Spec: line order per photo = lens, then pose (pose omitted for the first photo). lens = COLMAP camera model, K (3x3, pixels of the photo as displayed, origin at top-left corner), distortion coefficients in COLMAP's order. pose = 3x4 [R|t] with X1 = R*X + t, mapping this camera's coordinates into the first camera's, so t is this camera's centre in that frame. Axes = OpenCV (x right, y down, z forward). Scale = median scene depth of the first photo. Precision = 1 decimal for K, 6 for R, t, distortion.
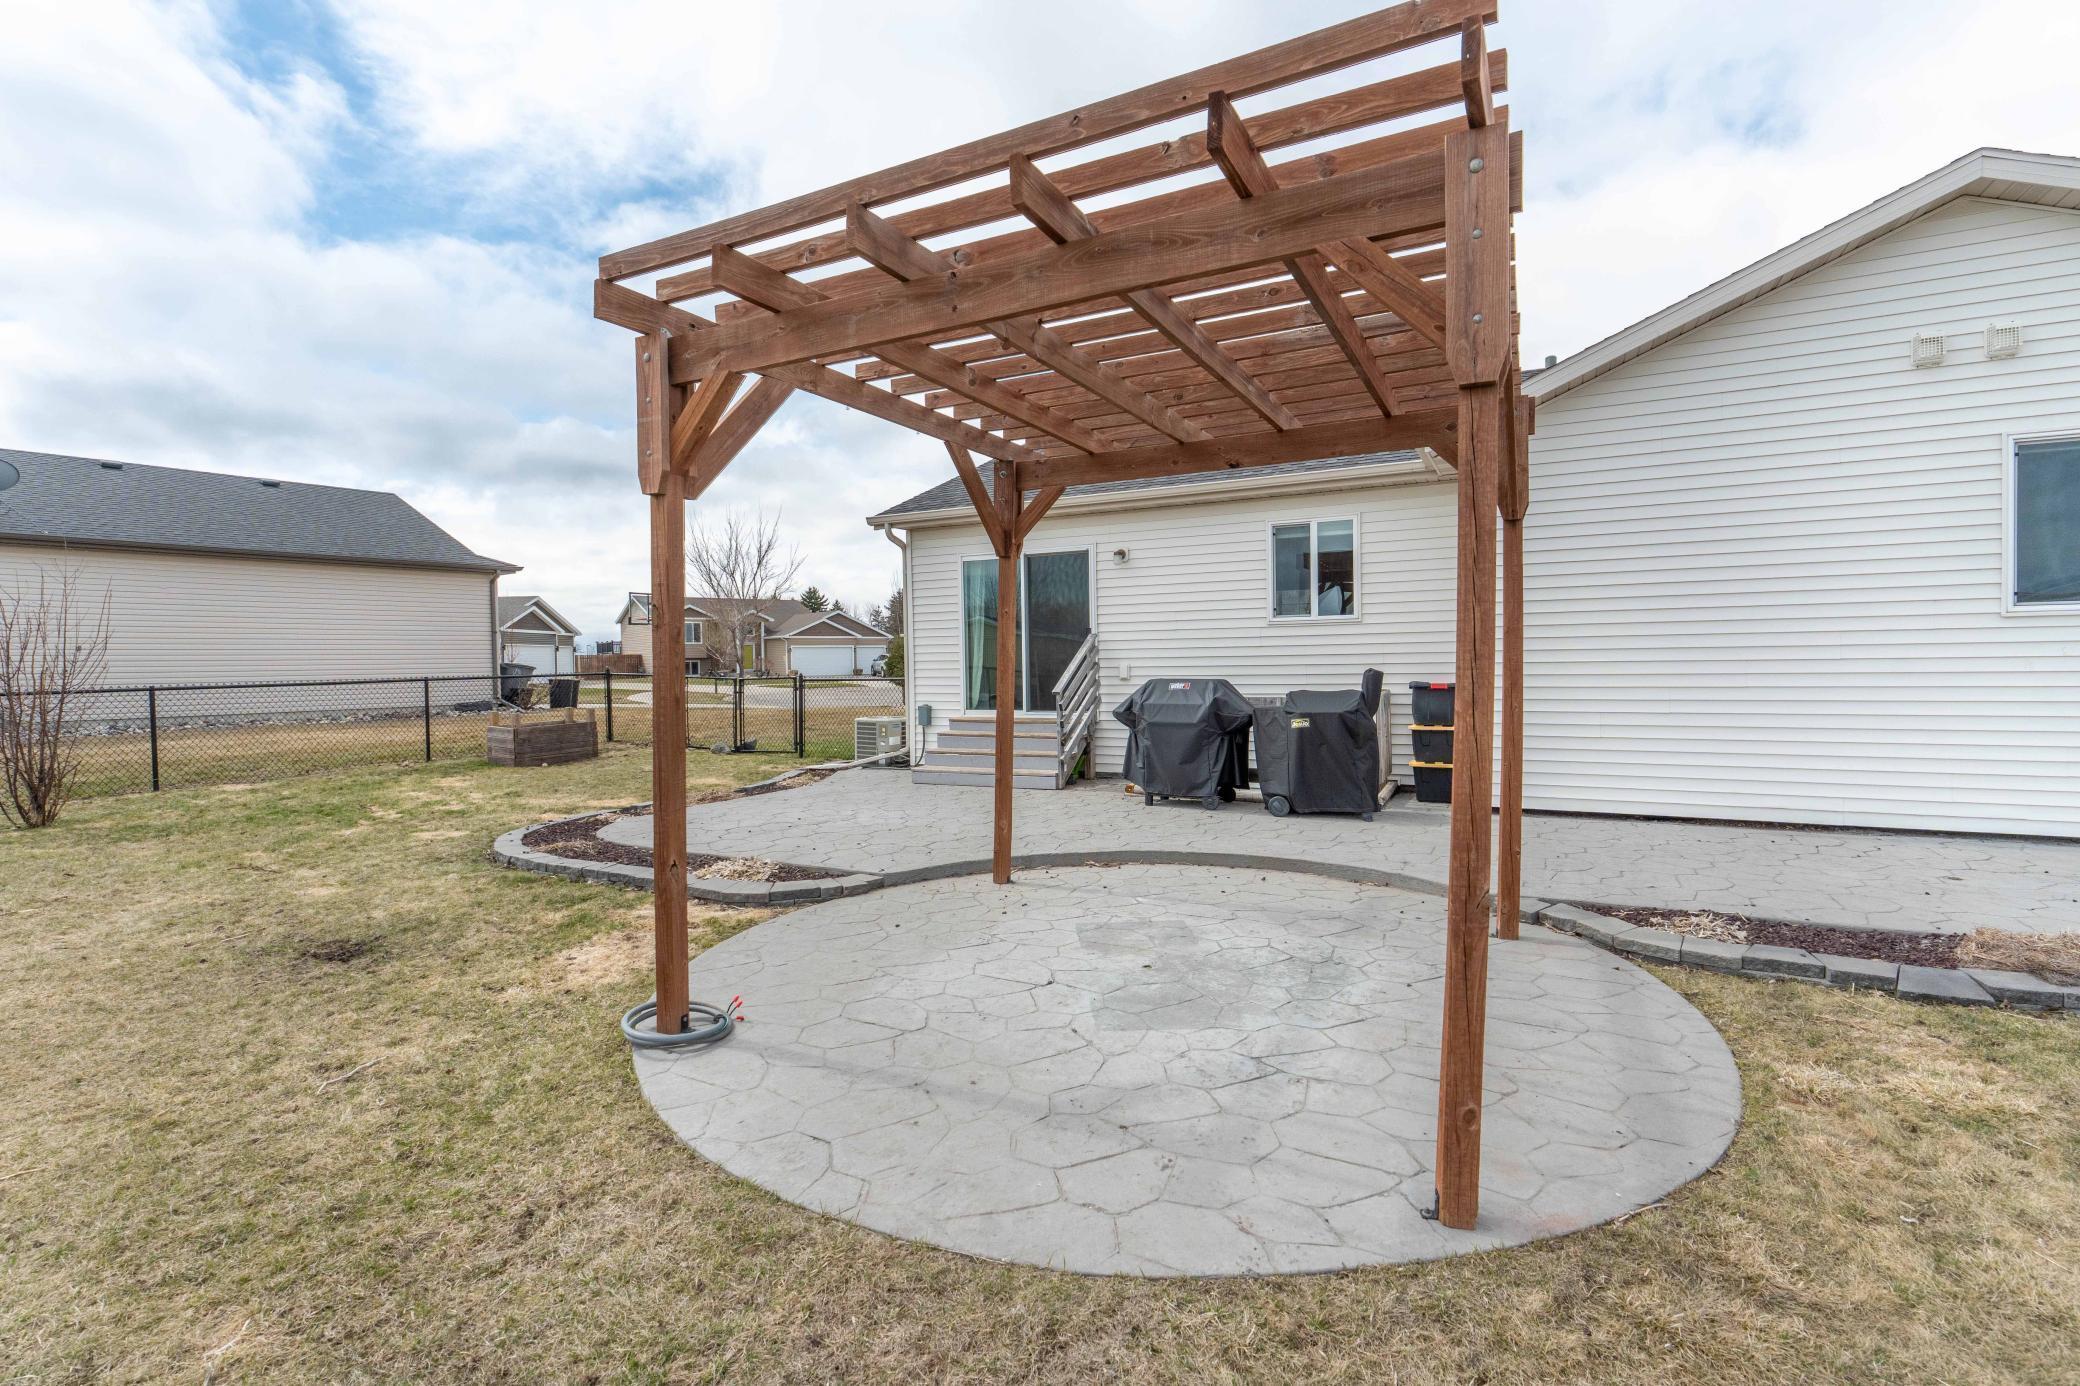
lens RADIAL K [[968.2, 0, 1040.0], [0, 968.2, 693.0], [0, 0, 1]] dist [-0.000540, -0.000147]
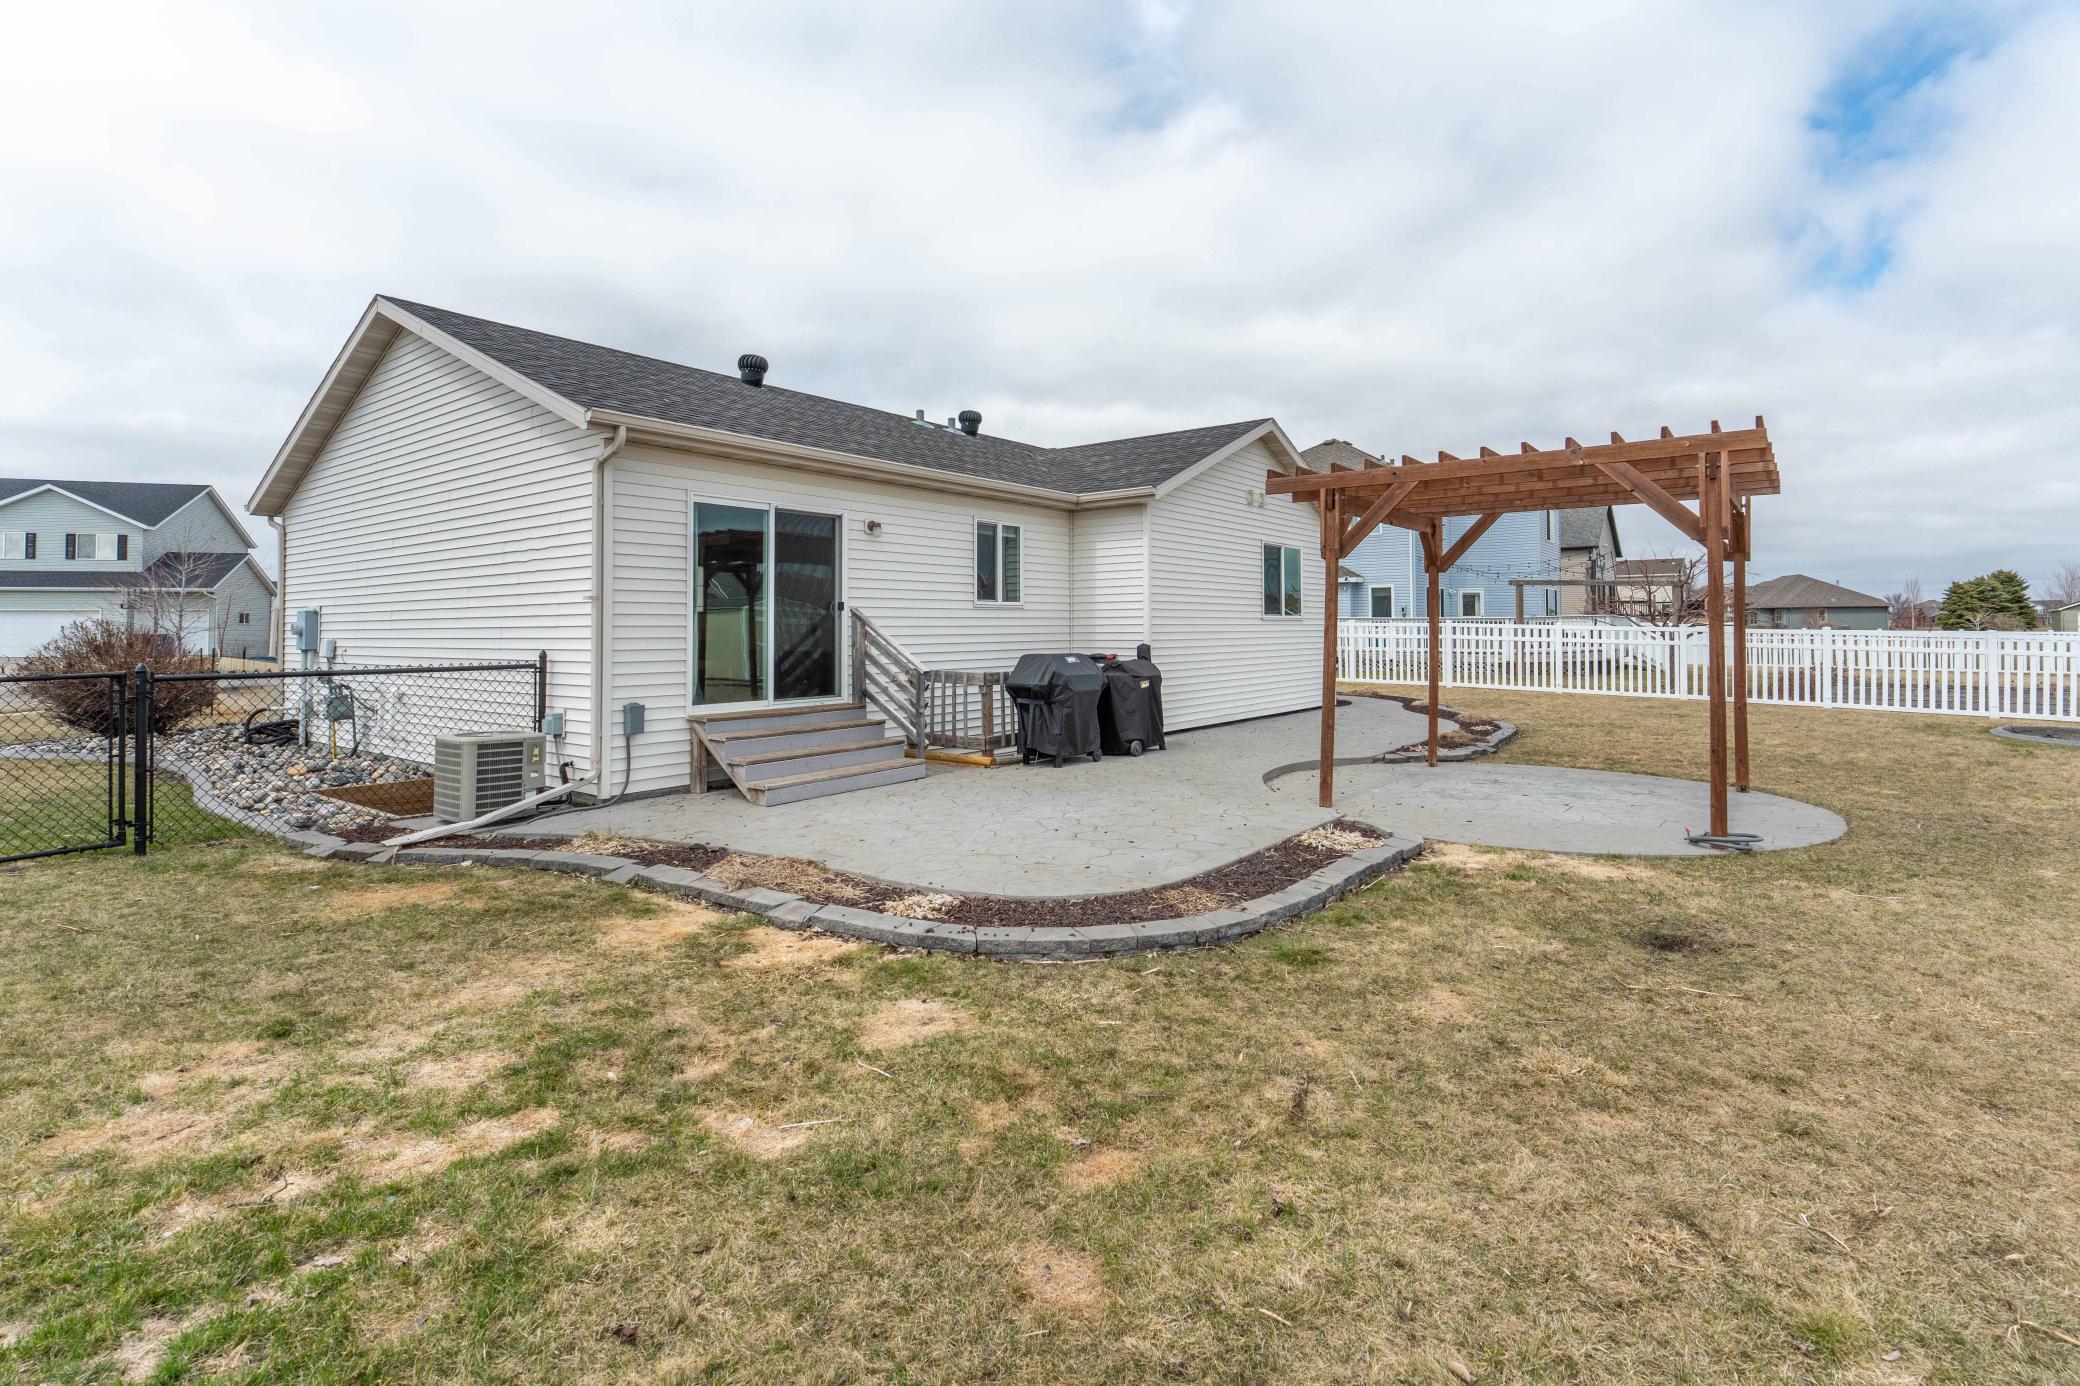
lens RADIAL K [[968.2, 0, 1040.0], [0, 968.2, 693.0], [0, 0, 1]] dist [-0.000540, -0.000147]
pose [[0.195698, -0.047953, 0.979491, -0.879131], [0.038544, 0.998408, 0.041178, -0.014468], [-0.979906, 0.029695, 0.197235, 0.708910]]
